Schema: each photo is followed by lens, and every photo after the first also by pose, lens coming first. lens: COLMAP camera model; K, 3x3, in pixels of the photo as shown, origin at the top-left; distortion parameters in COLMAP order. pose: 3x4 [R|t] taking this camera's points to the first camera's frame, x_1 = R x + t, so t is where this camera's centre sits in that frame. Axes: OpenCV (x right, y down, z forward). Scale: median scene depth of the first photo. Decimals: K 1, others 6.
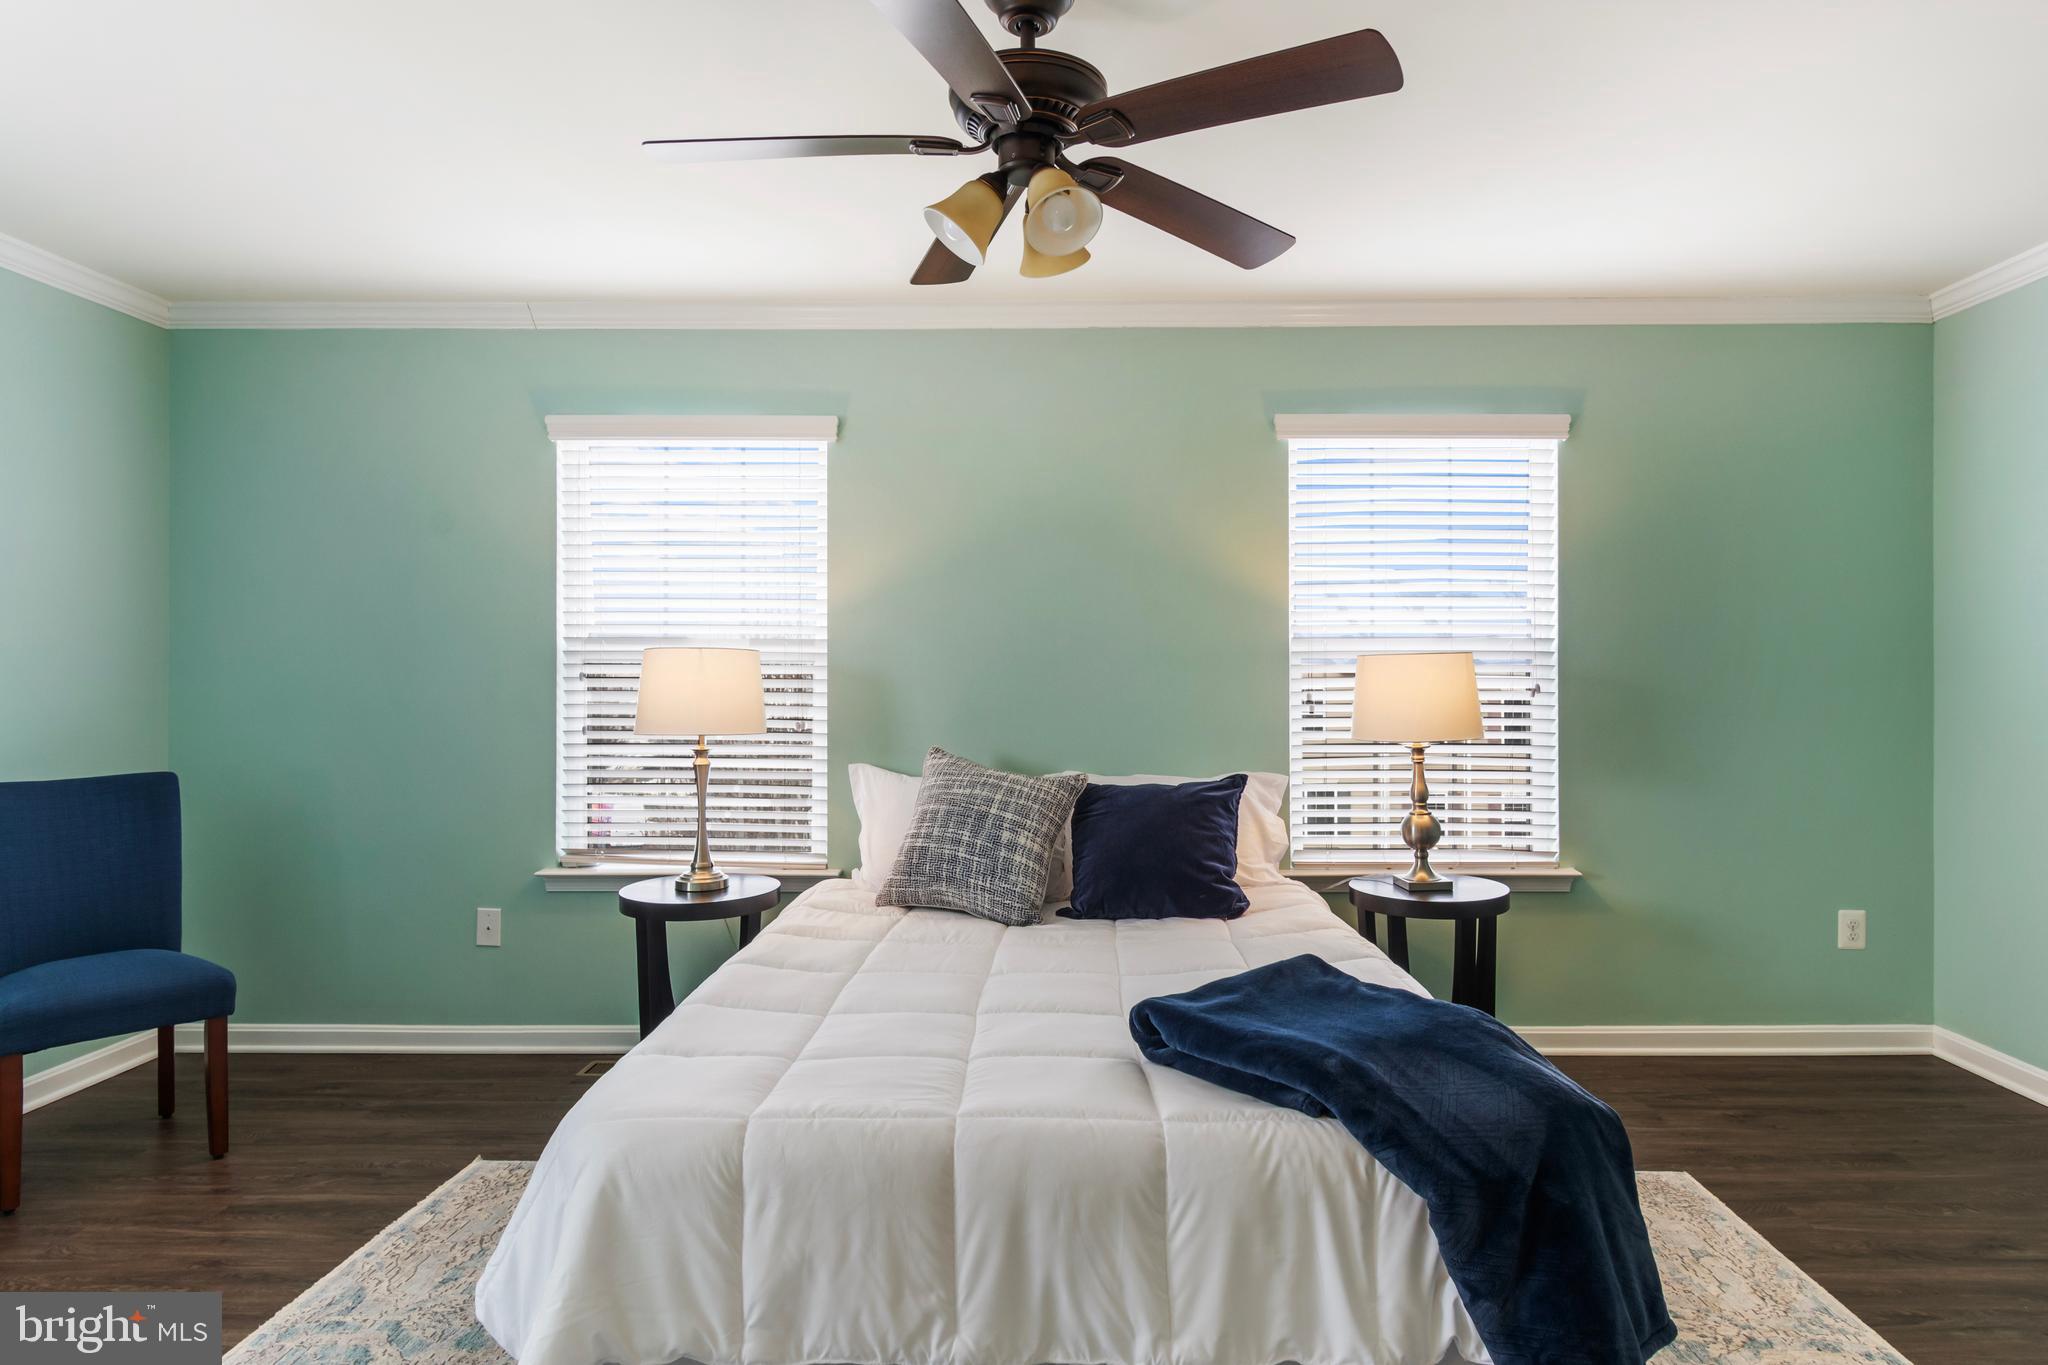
lens RADIAL K [[1132.4, 0, 1026.8], [0, 1132.4, 653.4], [0, 0, 1]] dist [-0.001951, -0.000182]
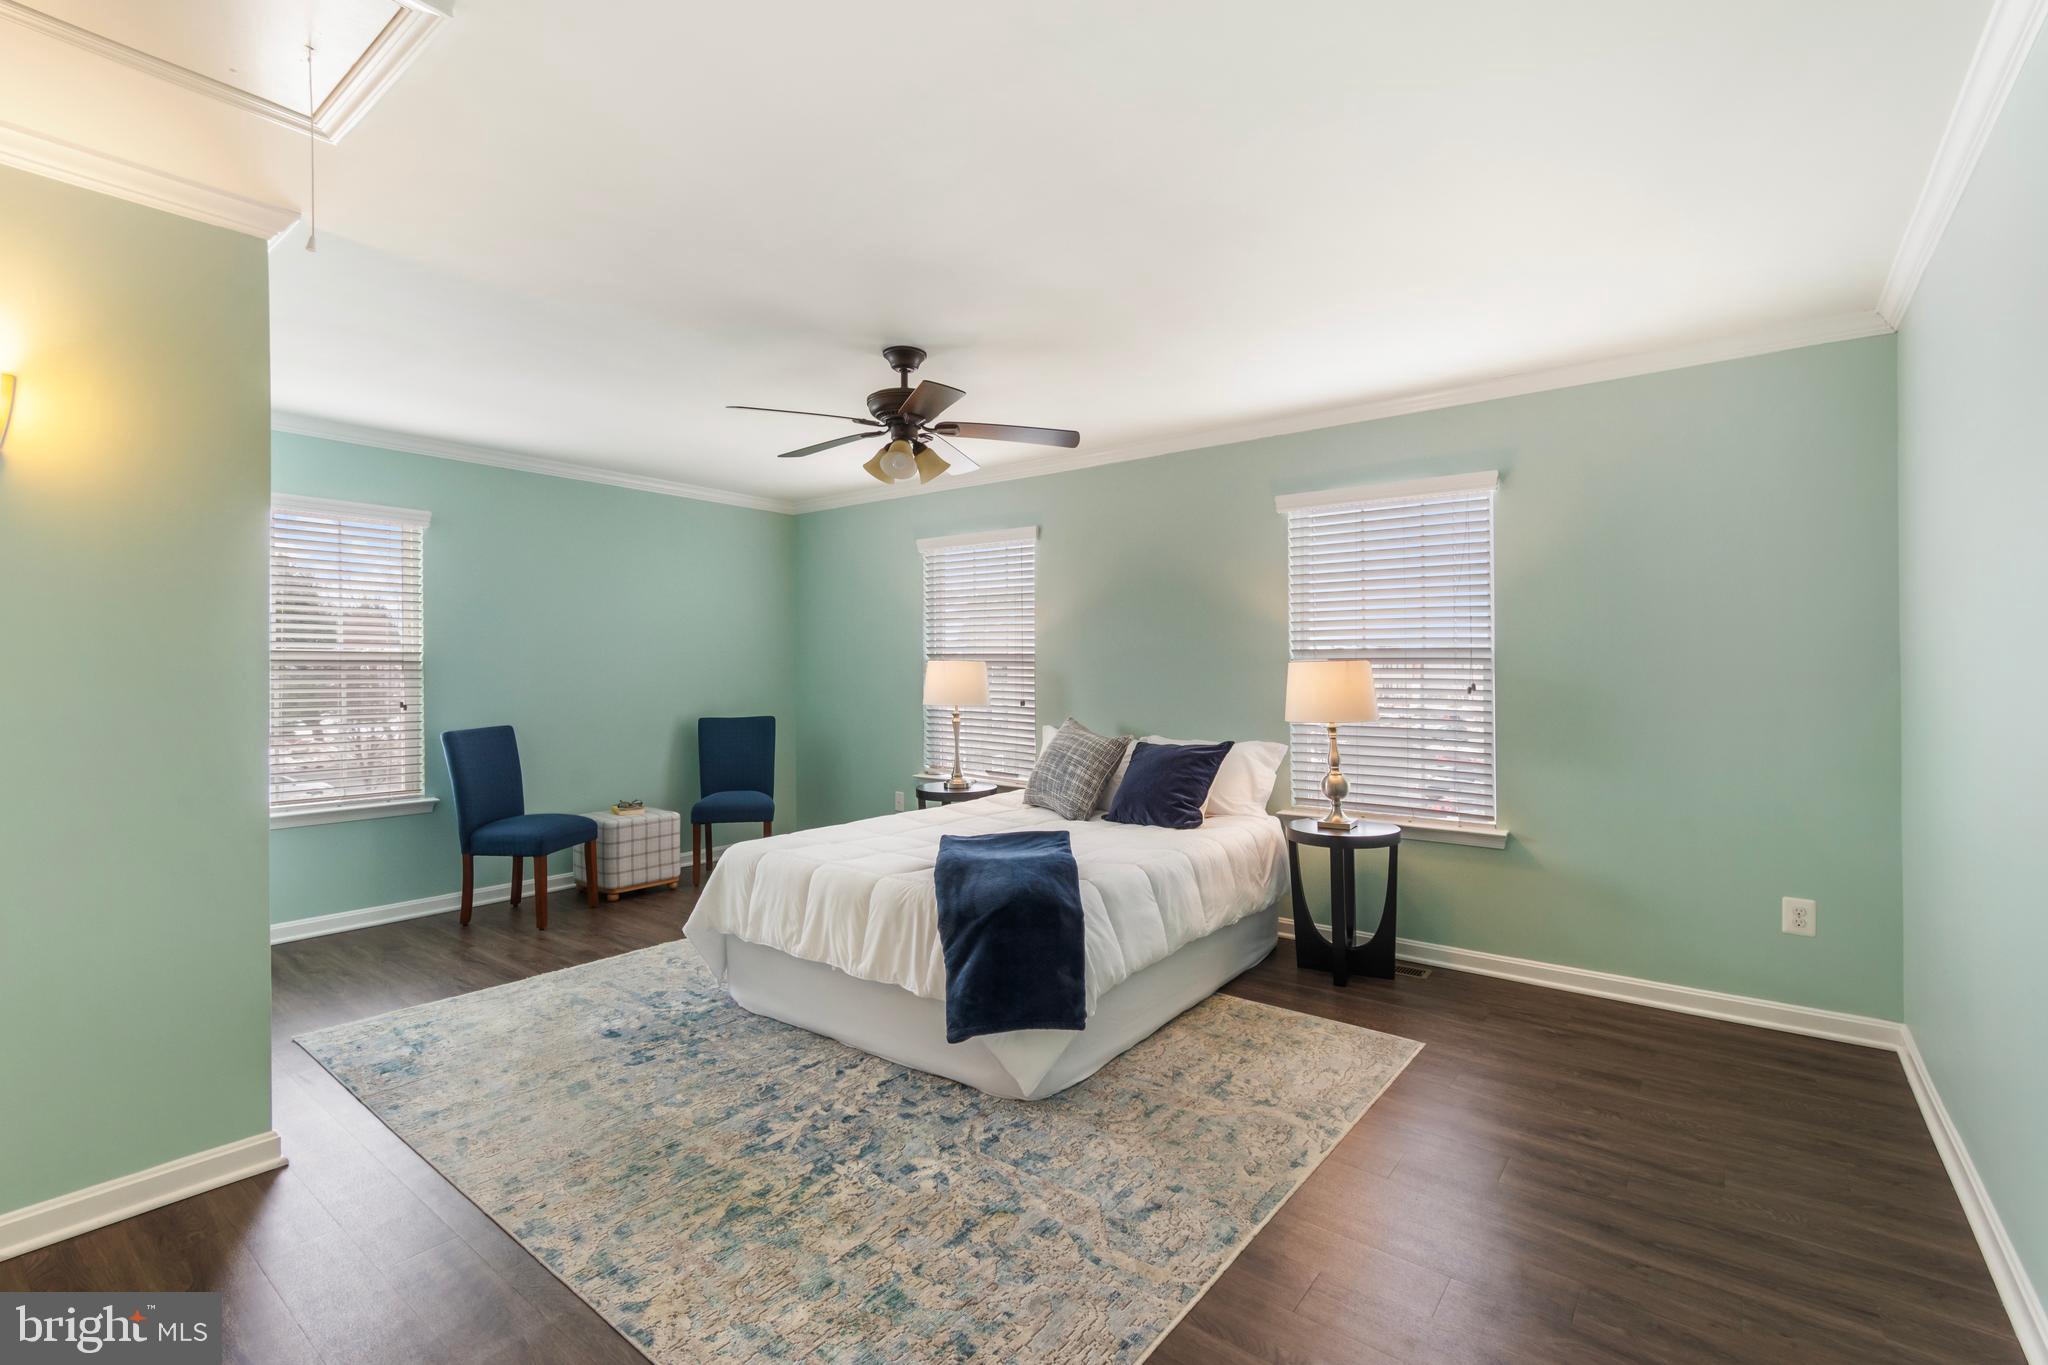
lens RADIAL K [[909.7, 0, 1032.6], [0, 909.7, 658.8], [0, 0, 1]] dist [0.000170, -0.000030]
pose [[0.792645, -0.007154, -0.609641, 0.744692], [0.012744, 0.999907, 0.004837, -0.012613], [0.609550, -0.011603, 0.792663, -0.125702]]
